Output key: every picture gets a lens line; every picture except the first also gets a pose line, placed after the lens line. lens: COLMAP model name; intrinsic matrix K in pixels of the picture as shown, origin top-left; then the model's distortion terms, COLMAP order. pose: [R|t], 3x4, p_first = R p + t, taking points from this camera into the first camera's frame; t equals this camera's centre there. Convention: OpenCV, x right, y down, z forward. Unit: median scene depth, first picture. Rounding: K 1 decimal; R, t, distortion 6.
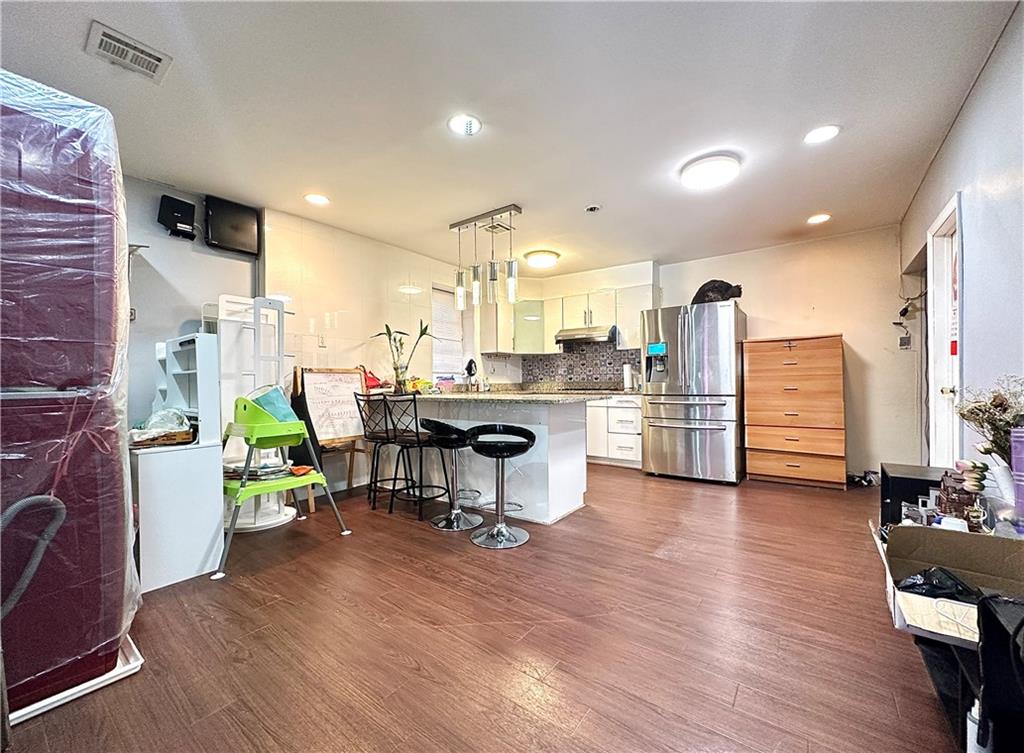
lens RADIAL K [[408.5, 0, 510.6], [0, 408.5, 381.8], [0, 0, 1]] dist [0.002185, -0.000070]
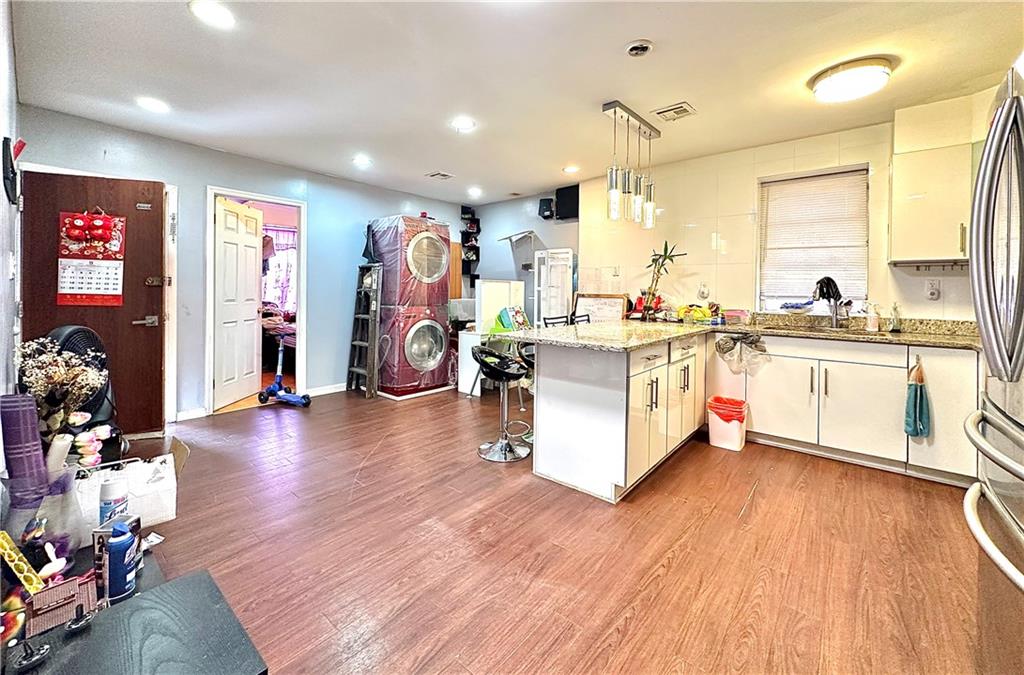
lens RADIAL K [[409.5, 0, 511.9], [0, 409.5, 290.1], [0, 0, 1]] dist [-0.002322, -0.000049]
pose [[-0.060383, 0.006535, -0.998154, 0.654977], [-0.008353, 0.999940, 0.007052, -0.041631], [0.998140, 0.008763, -0.060325, 0.655796]]
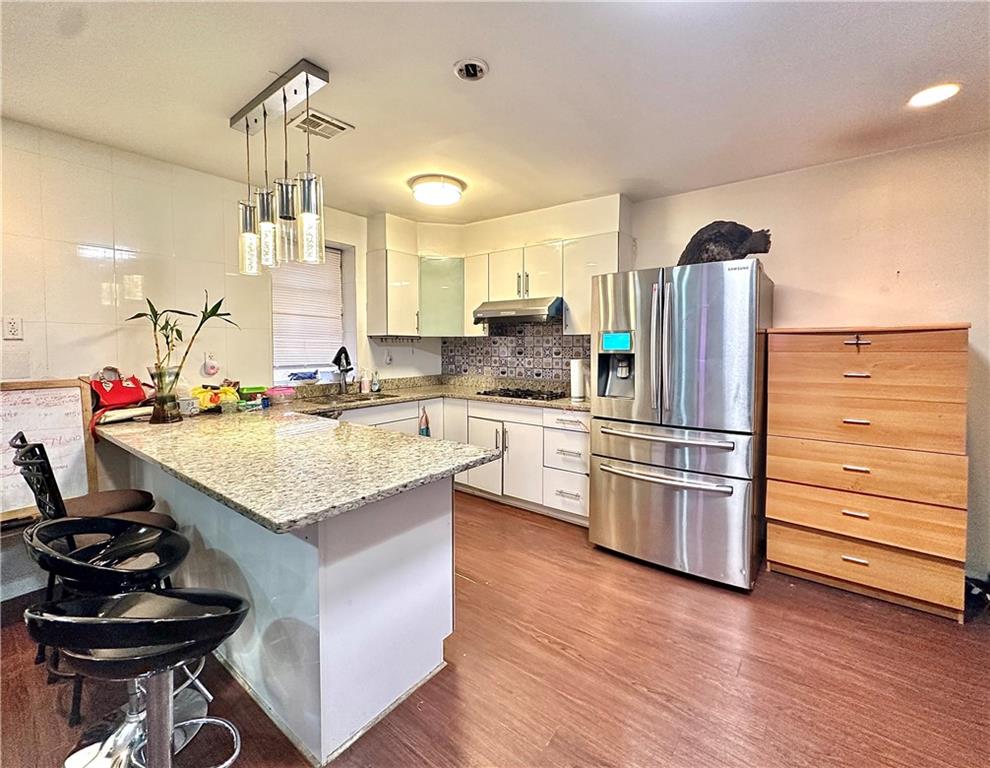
lens RADIAL K [[432.4, 0, 482.0], [0, 432.4, 360.9], [0, 0, 1]] dist [-0.002610, 0.000511]
pose [[0.999402, 0.009648, -0.033193, 0.179008], [-0.008372, 0.999228, 0.038371, -0.072492], [0.033537, -0.038071, 0.998712, 0.360759]]
